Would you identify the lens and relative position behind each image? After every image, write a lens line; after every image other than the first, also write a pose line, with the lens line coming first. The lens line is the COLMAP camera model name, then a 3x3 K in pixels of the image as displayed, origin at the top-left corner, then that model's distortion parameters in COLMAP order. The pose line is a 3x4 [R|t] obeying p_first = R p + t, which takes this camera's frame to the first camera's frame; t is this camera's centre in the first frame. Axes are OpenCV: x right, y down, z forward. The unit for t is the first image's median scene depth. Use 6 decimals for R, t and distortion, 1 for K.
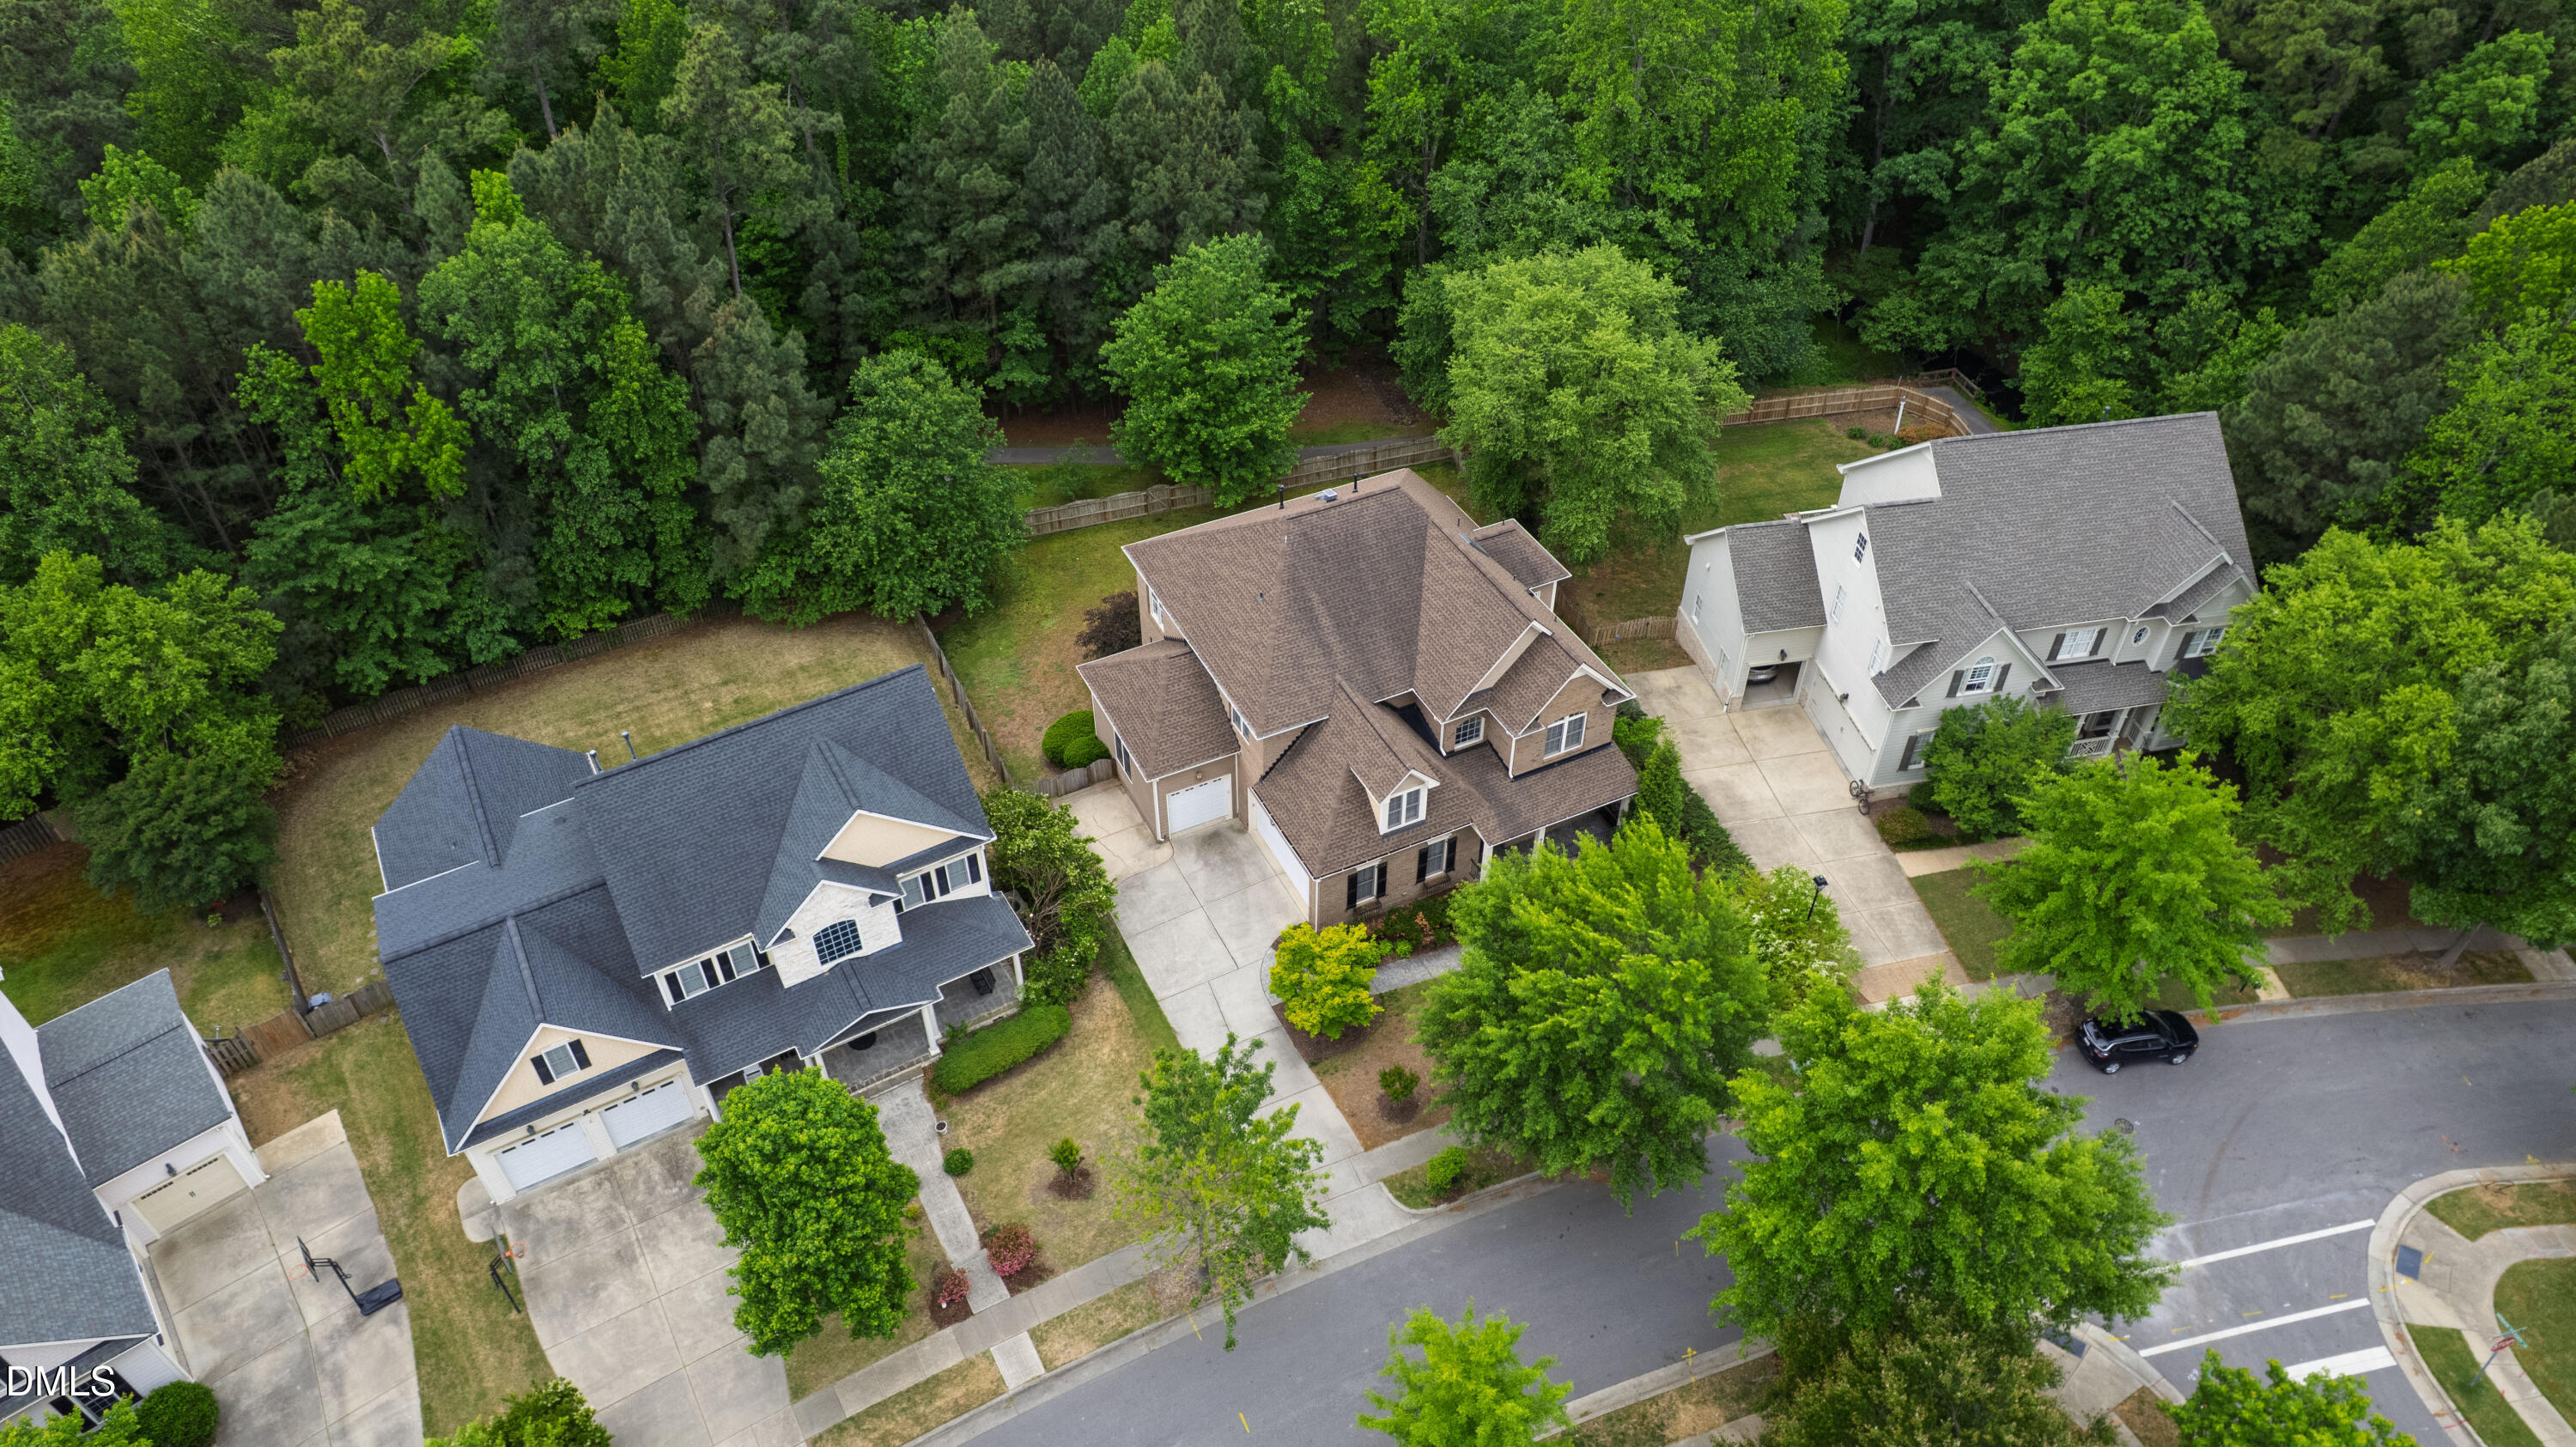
lens RADIAL K [[1651.5, 0, 1292.5], [0, 1651.5, 715.0], [0, 0, 1]] dist [-0.072350, 0.063986]
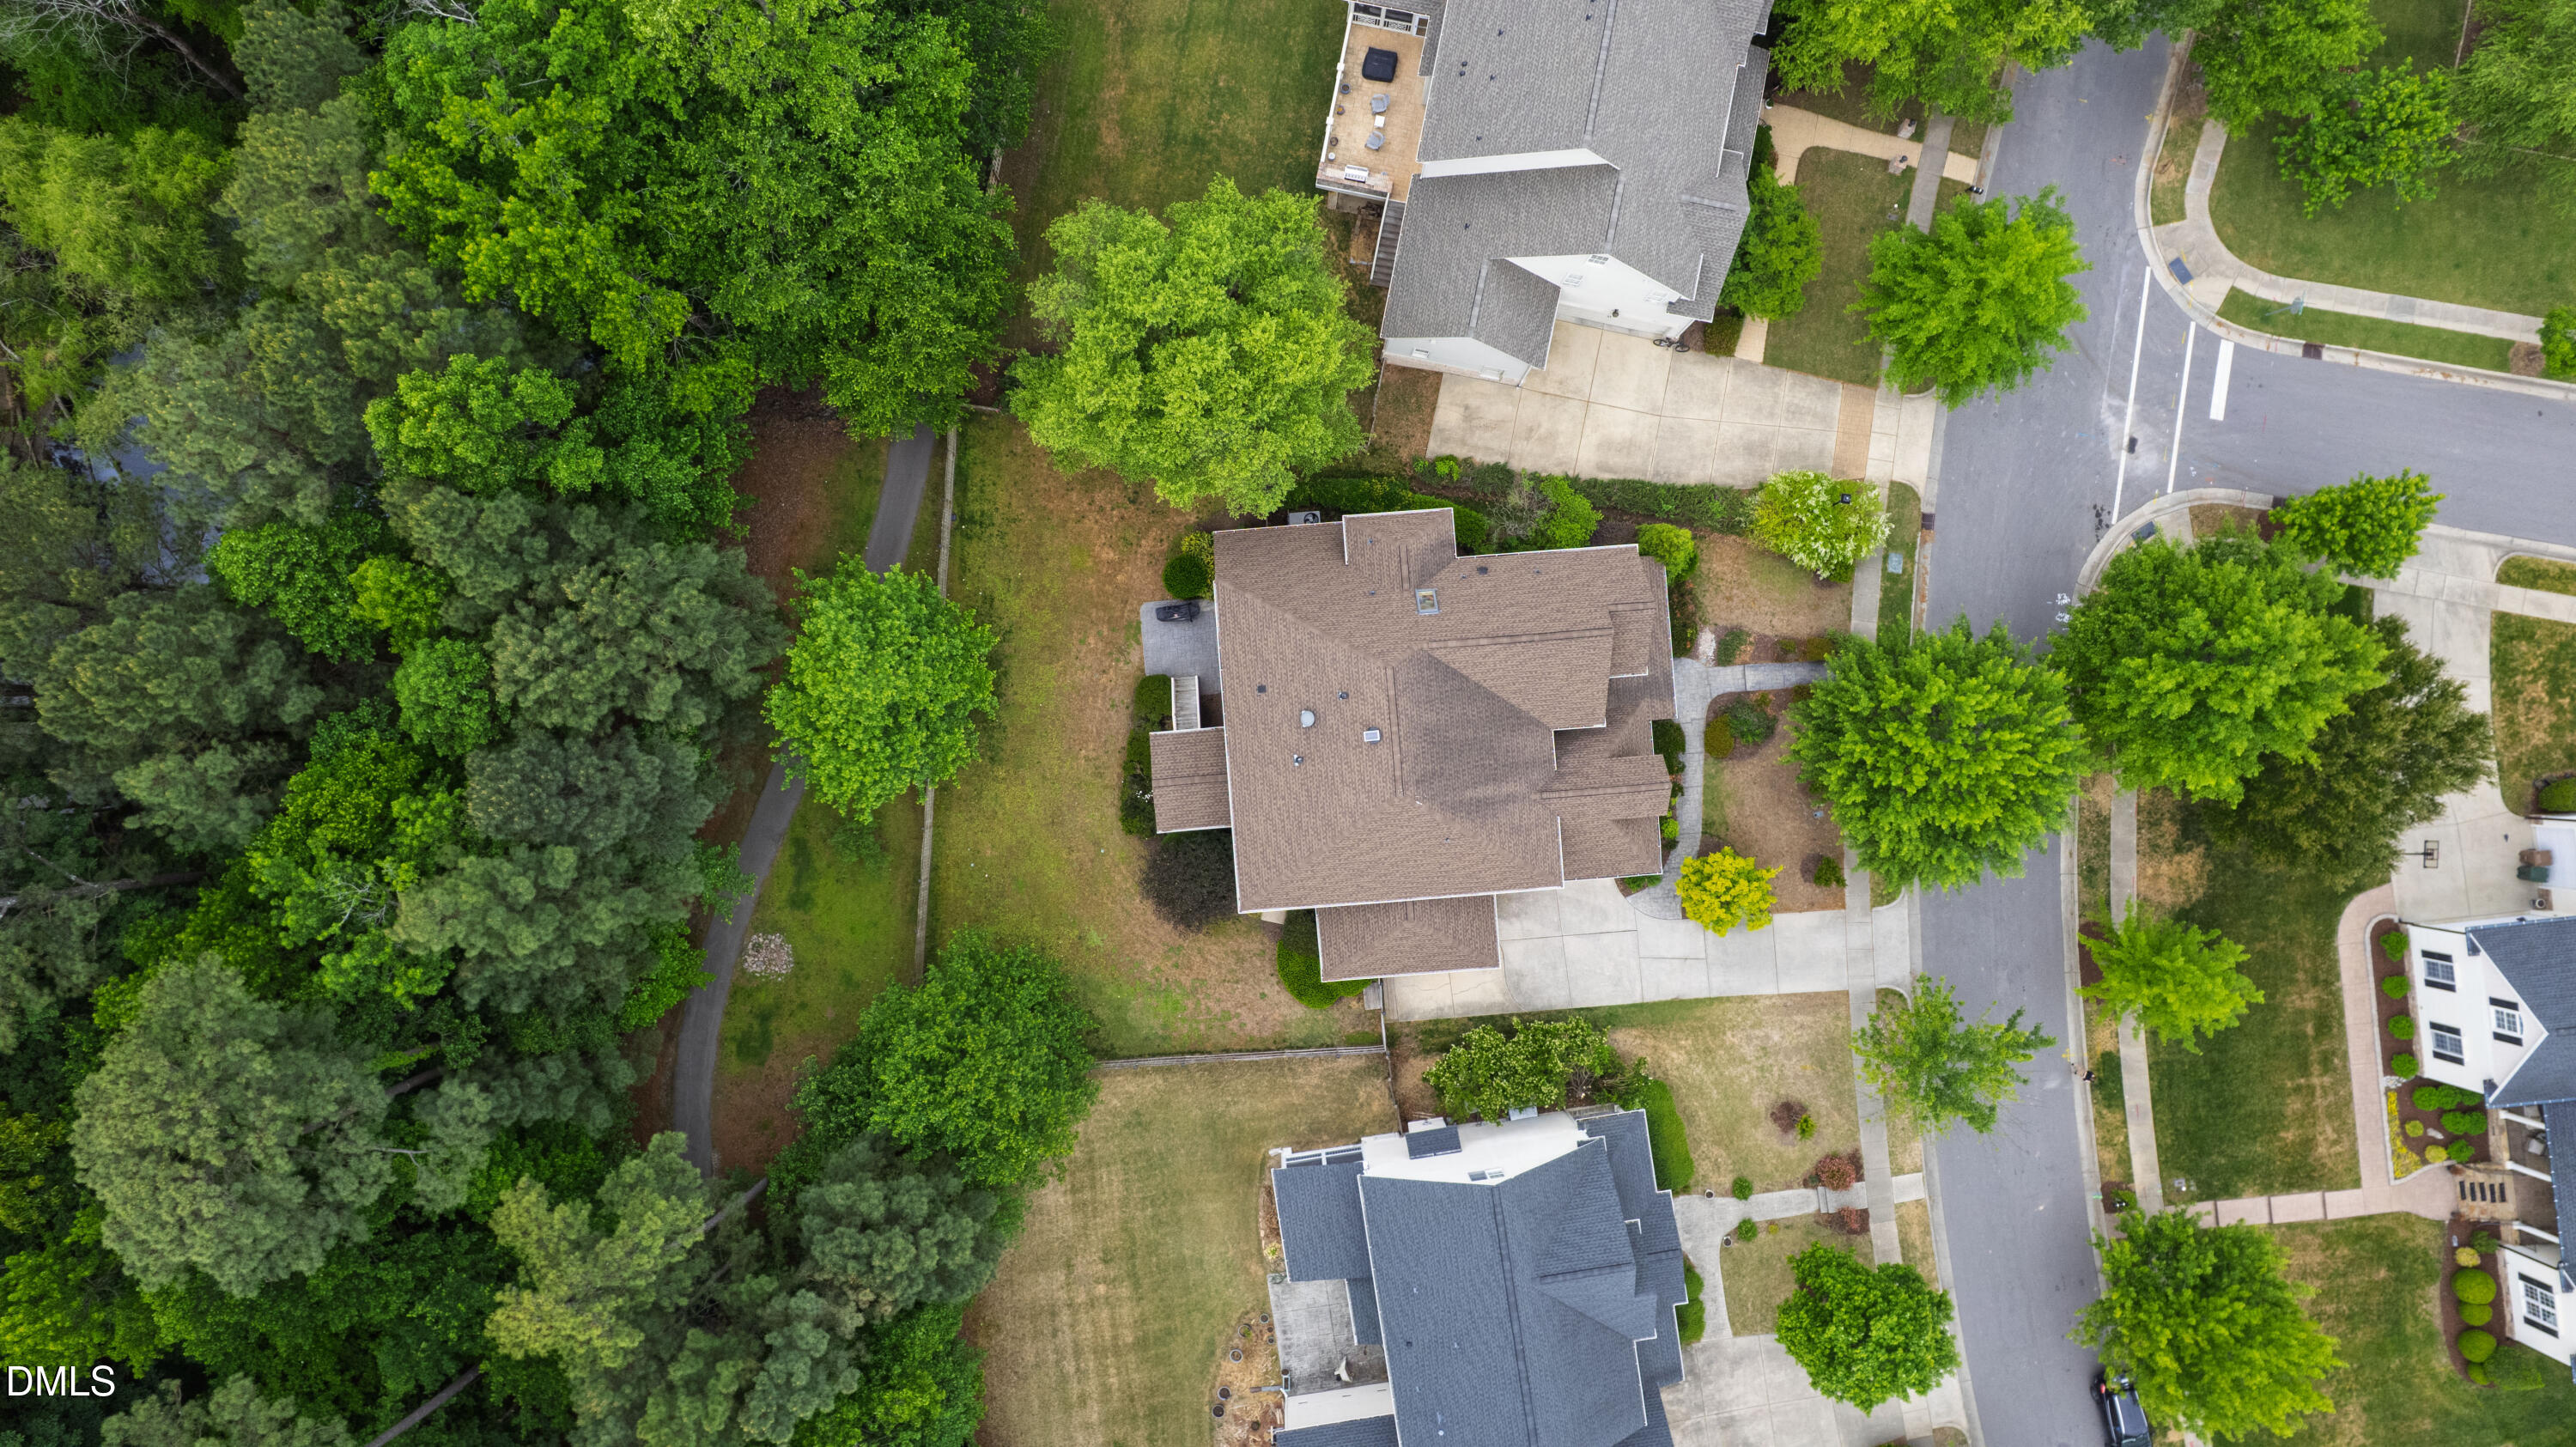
lens RADIAL K [[1651.5, 0, 1288.1], [0, 1651.5, 709.6], [0, 0, 1]] dist [-0.072350, 0.063986]
pose [[0.373127, -0.927636, 0.016361, 0.002918], [0.607043, 0.257433, 0.751816, -0.871385], [-0.701624, -0.270591, 0.659170, 0.380731]]
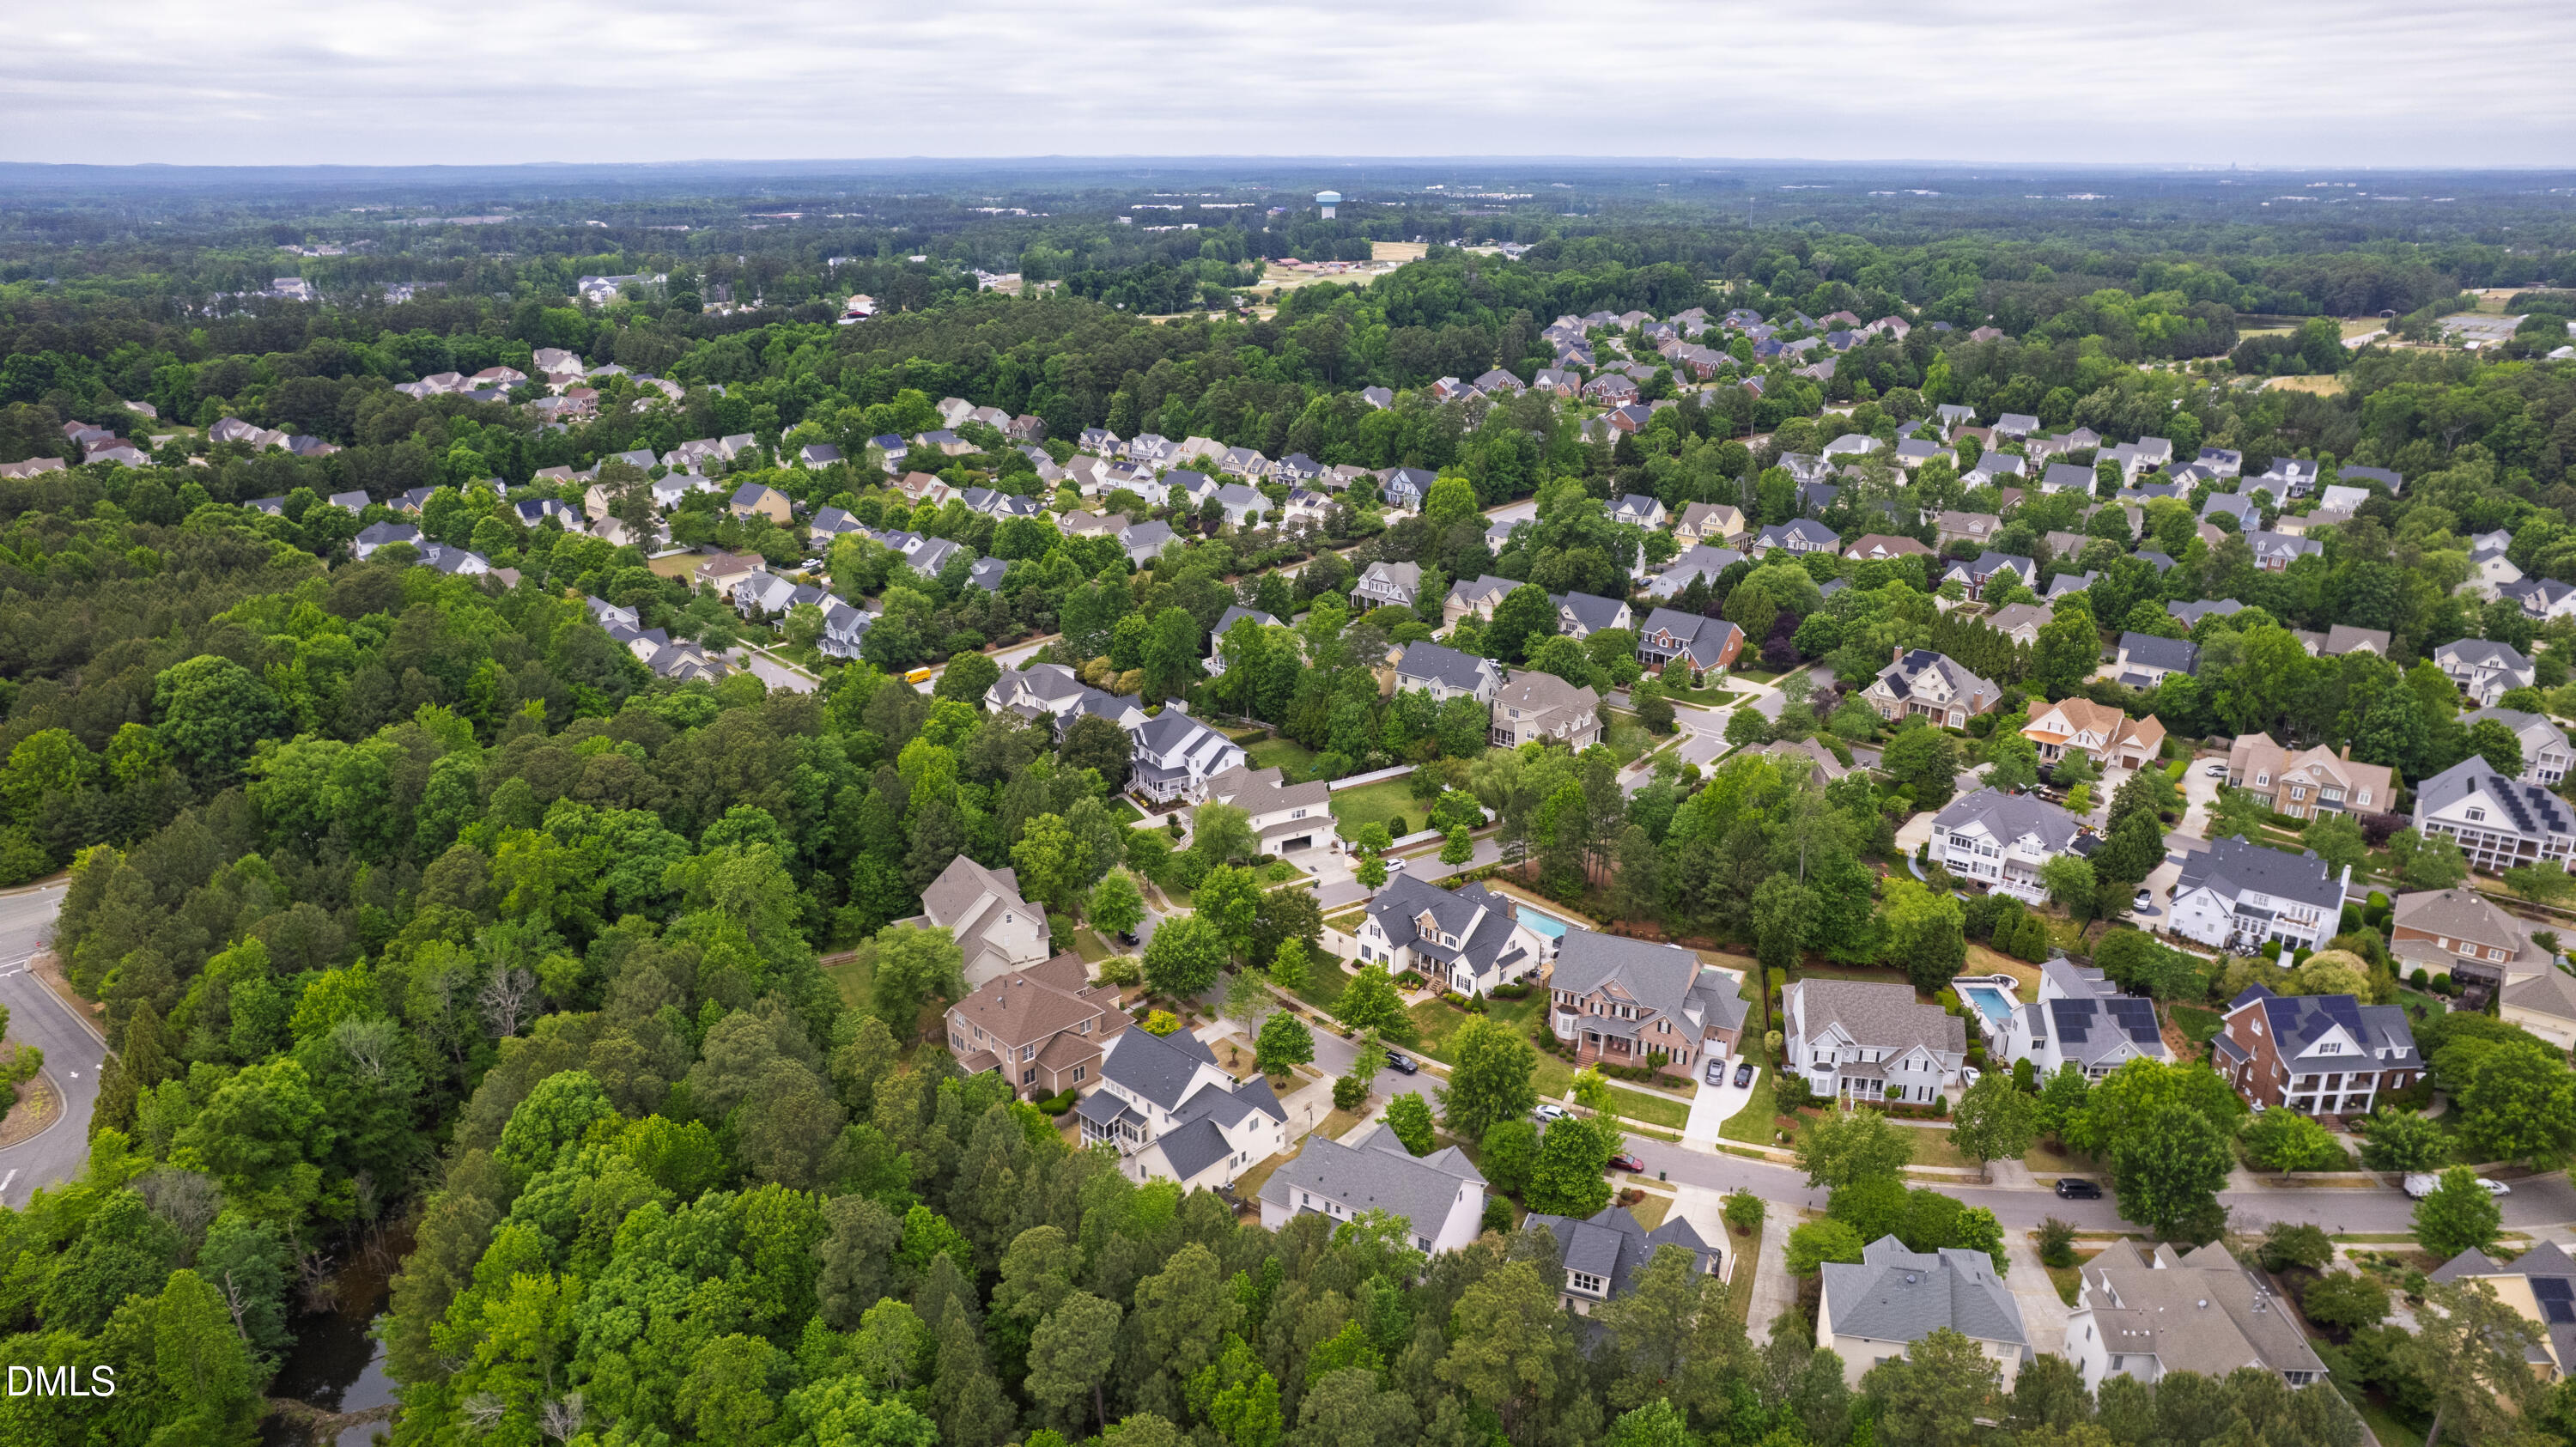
lens RADIAL K [[1651.5, 0, 1301.8], [0, 1651.5, 714.7], [0, 0, 1]] dist [-0.072350, 0.063986]
pose [[-0.292606, -0.310913, 0.904276, -2.646314], [0.630668, 0.648085, 0.426900, -1.384169], [-0.718776, 0.695212, 0.006449, 0.244487]]
